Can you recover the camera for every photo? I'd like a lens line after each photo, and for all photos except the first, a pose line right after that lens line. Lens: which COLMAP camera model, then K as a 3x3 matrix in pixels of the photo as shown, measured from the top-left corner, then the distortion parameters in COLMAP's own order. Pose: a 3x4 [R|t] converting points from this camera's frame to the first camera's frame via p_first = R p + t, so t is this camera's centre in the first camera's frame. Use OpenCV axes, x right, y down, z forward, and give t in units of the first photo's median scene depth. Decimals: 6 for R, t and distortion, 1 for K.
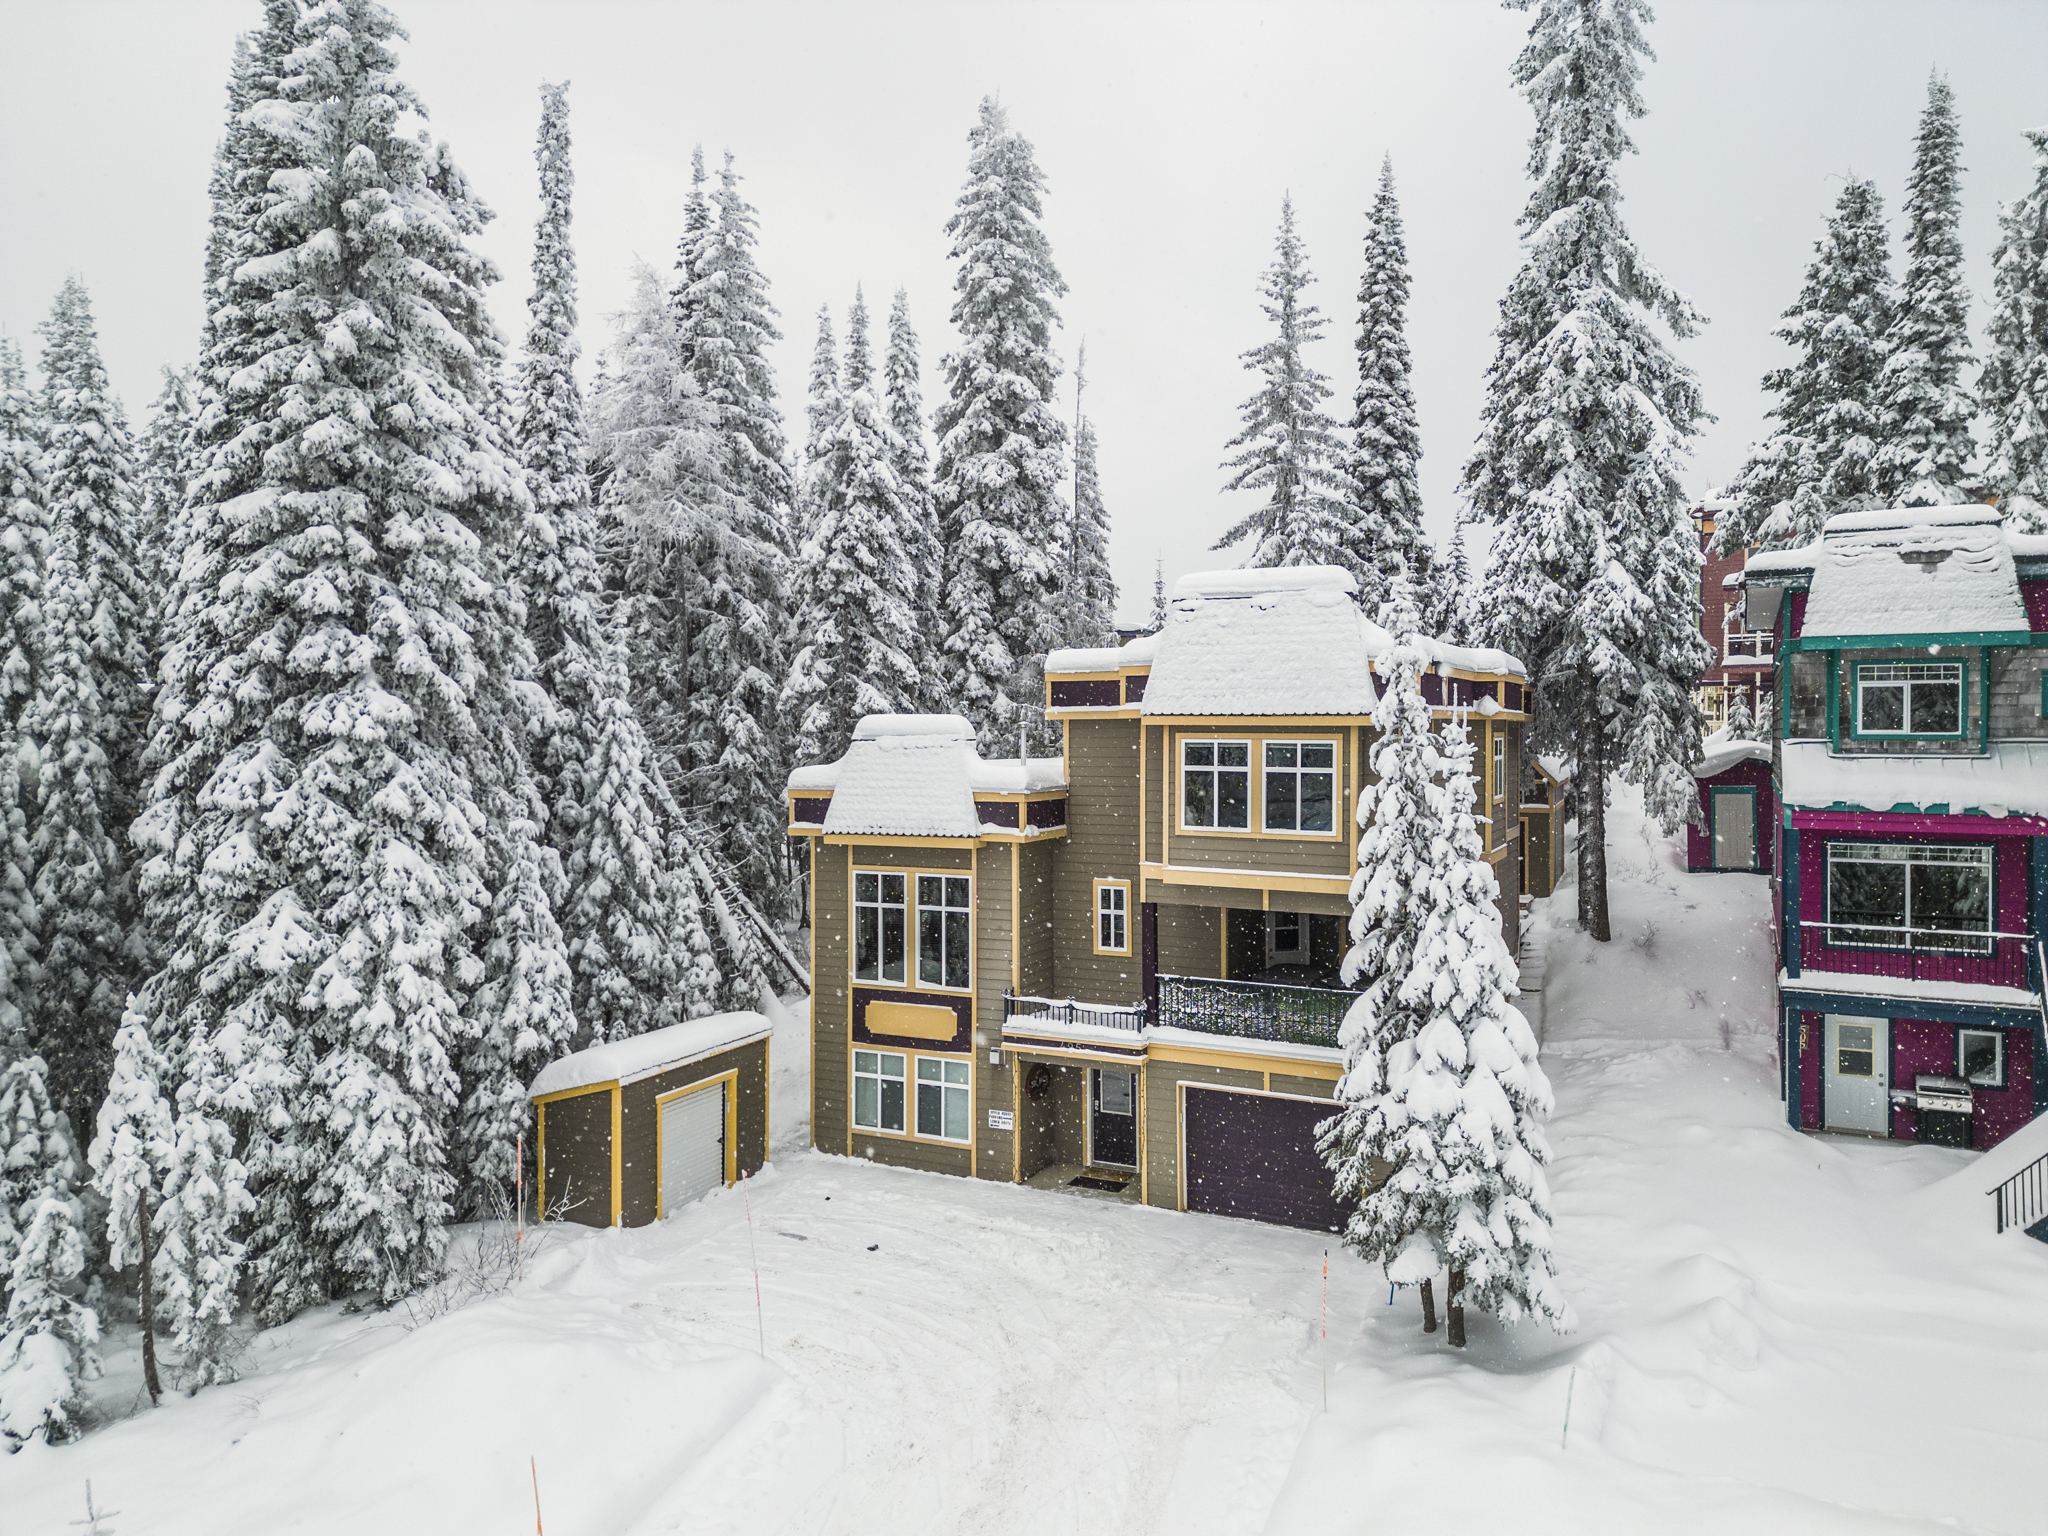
lens RADIAL K [[1415.0, 0, 1032.3], [0, 1415.0, 756.5], [0, 0, 1]] dist [0.125613, -0.142902]
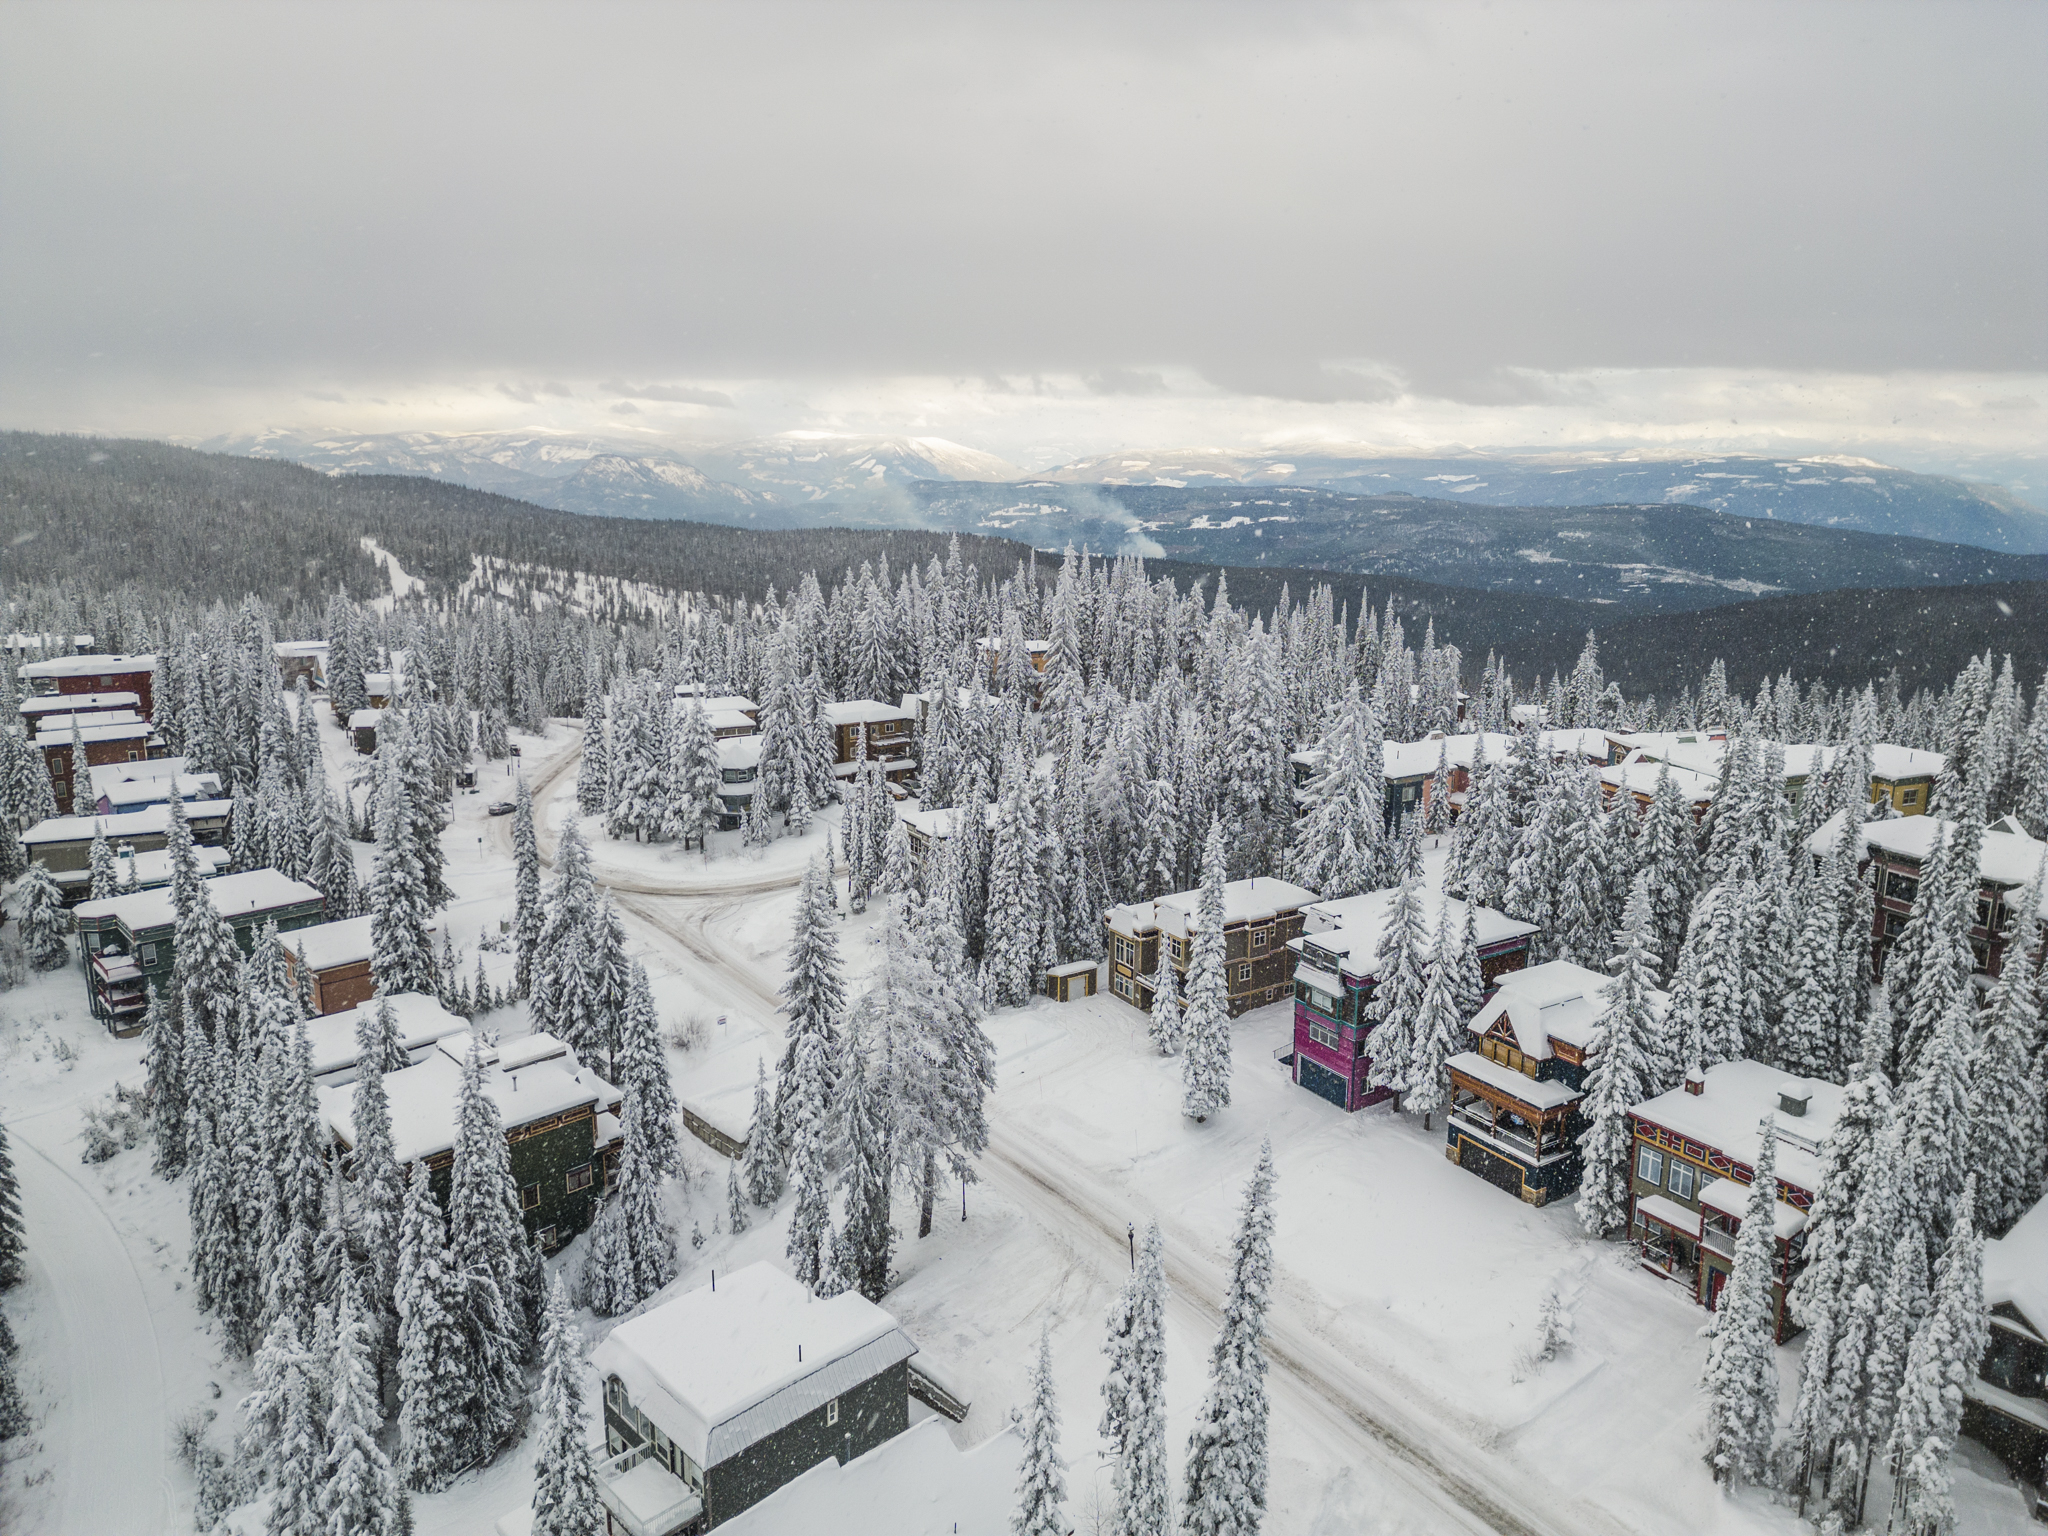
lens RADIAL K [[1415.0, 0, 1032.3], [0, 1415.0, 756.5], [0, 0, 1]] dist [0.125613, -0.142902]
pose [[0.855431, 0.120537, -0.503695, 1.956902], [-0.016246, 0.978307, 0.206524, -1.485753], [0.517662, -0.168484, 0.838832, -2.986626]]
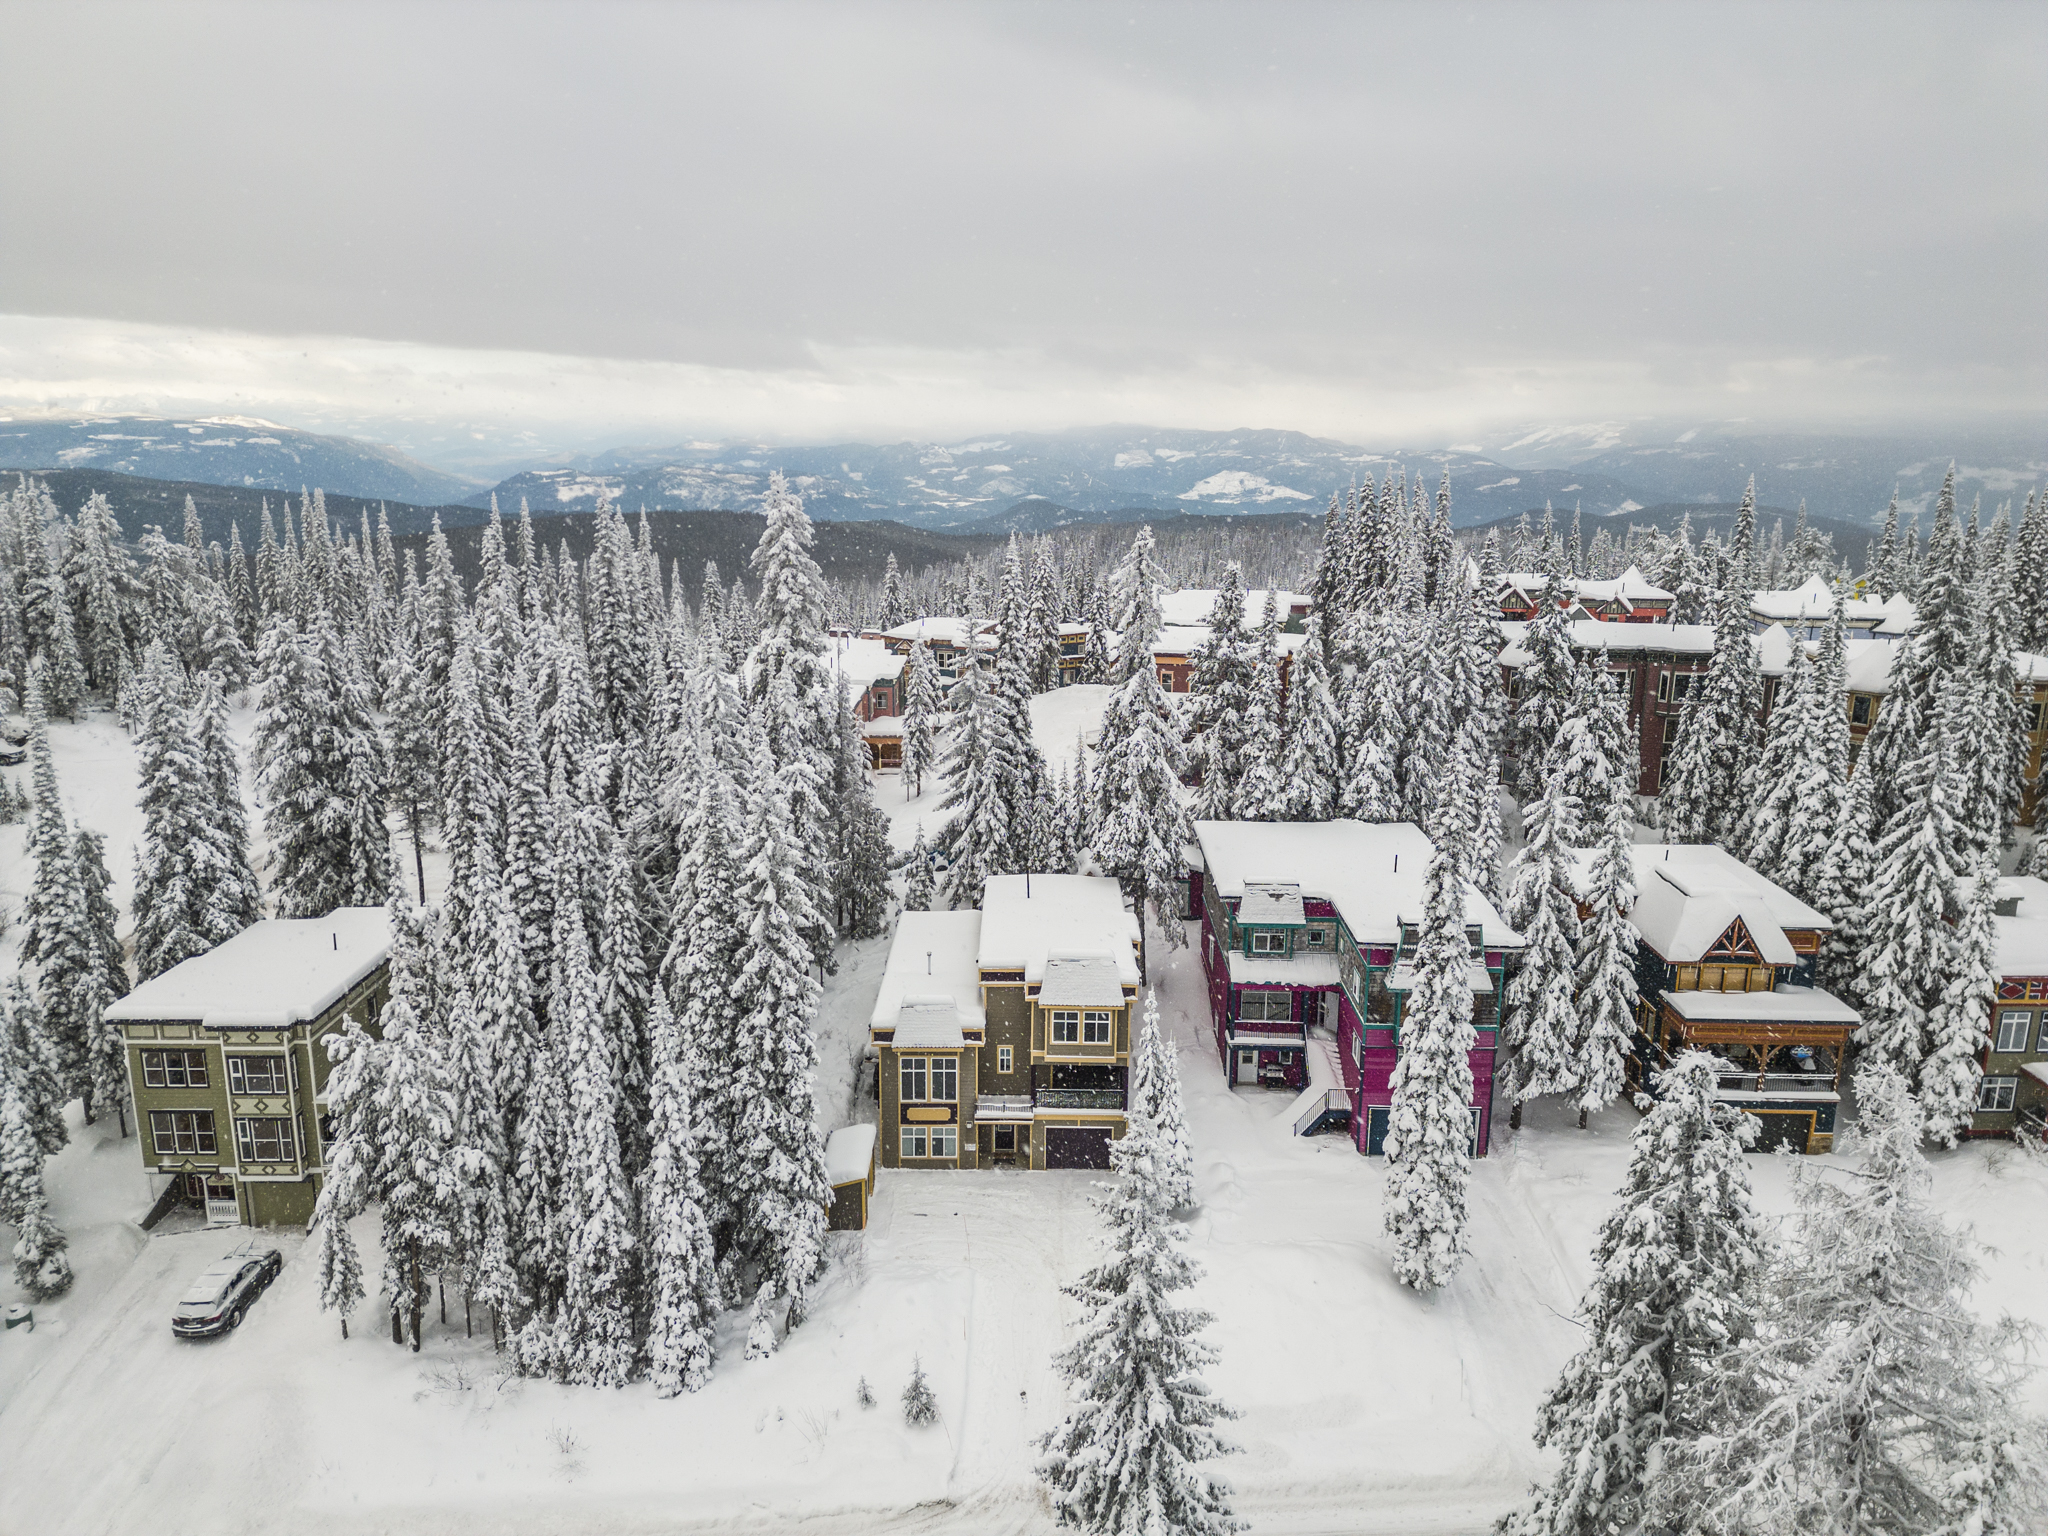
lens RADIAL K [[1415.0, 0, 1032.3], [0, 1415.0, 756.5], [0, 0, 1]] dist [0.125613, -0.142902]
pose [[0.899202, -0.094901, 0.427118, -0.949791], [-0.001769, 0.975397, 0.220447, -0.990223], [-0.437531, -0.198982, 0.876911, -1.142729]]
